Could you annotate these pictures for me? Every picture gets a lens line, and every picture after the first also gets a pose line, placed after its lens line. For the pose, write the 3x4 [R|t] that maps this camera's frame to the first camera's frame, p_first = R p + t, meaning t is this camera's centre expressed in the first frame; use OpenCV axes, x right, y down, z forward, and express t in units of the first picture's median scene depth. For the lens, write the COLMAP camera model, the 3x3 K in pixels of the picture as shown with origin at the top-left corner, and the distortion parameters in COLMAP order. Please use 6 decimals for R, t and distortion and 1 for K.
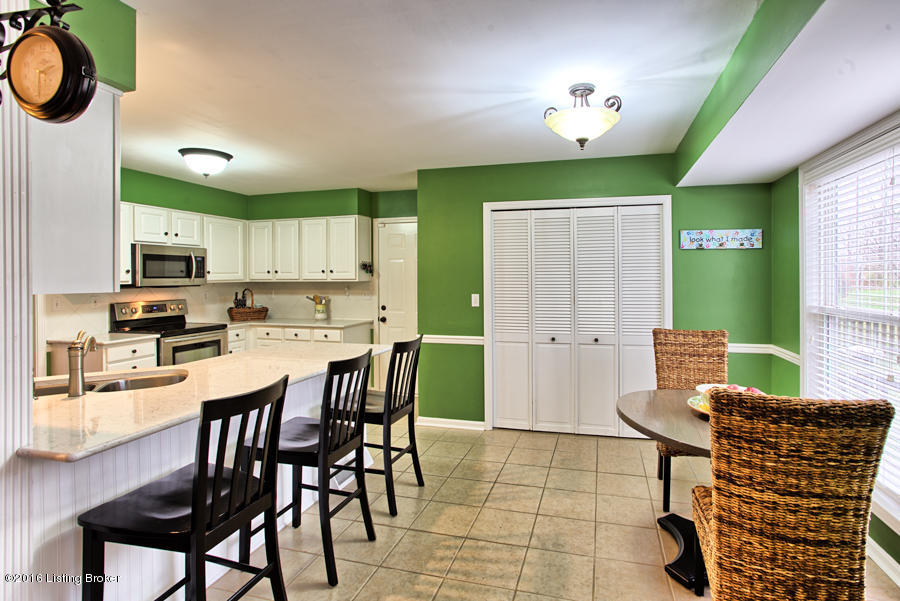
lens RADIAL K [[416.6, 0, 448.5], [0, 416.6, 278.7], [0, 0, 1]] dist [-0.084056, 0.000123]
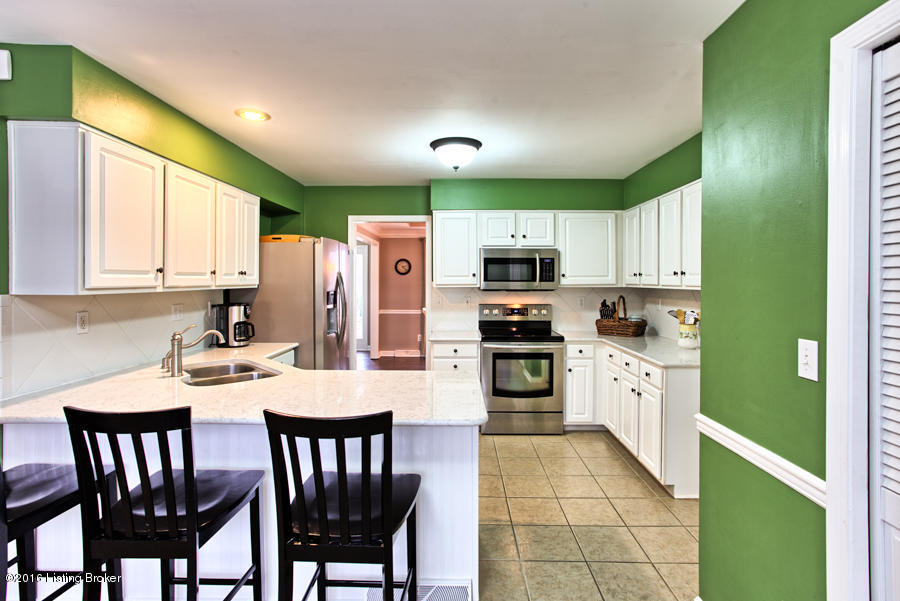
lens RADIAL K [[416.6, 0, 448.5], [0, 416.6, 278.7], [0, 0, 1]] dist [-0.084056, 0.000123]
pose [[0.309501, 0.001056, -0.950898, 0.205796], [-0.010454, 0.999943, -0.002292, -0.004337], [0.950842, 0.010650, 0.309495, 0.522070]]
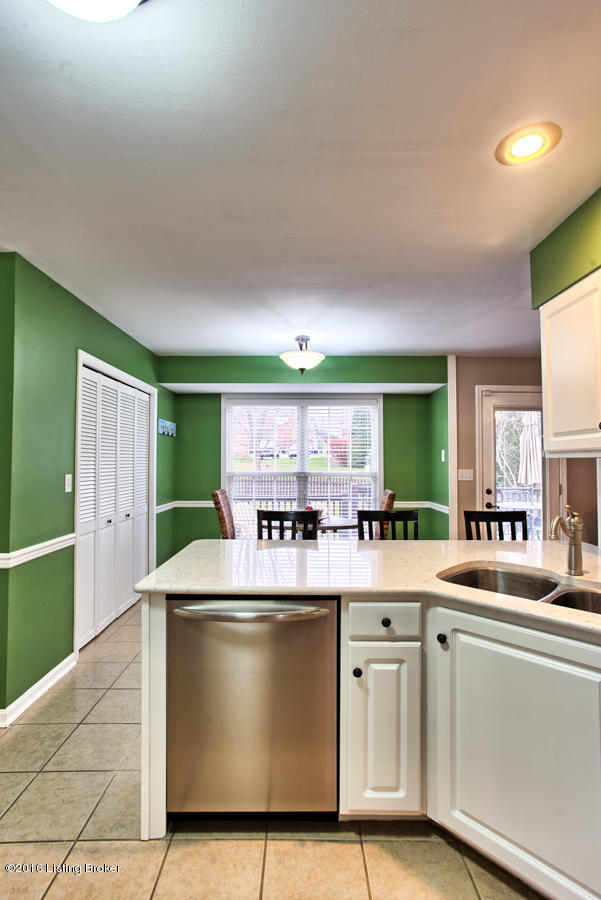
lens RADIAL K [[416.6, 0, 300.5], [0, 416.6, 450.0], [0, 0, 1]] dist [-0.084056, 0.000123]
pose [[-0.325642, 0.022982, 0.945214, -0.565670], [0.005515, 0.999734, -0.022407, 0.011088], [-0.945477, -0.002084, -0.325682, 0.684142]]
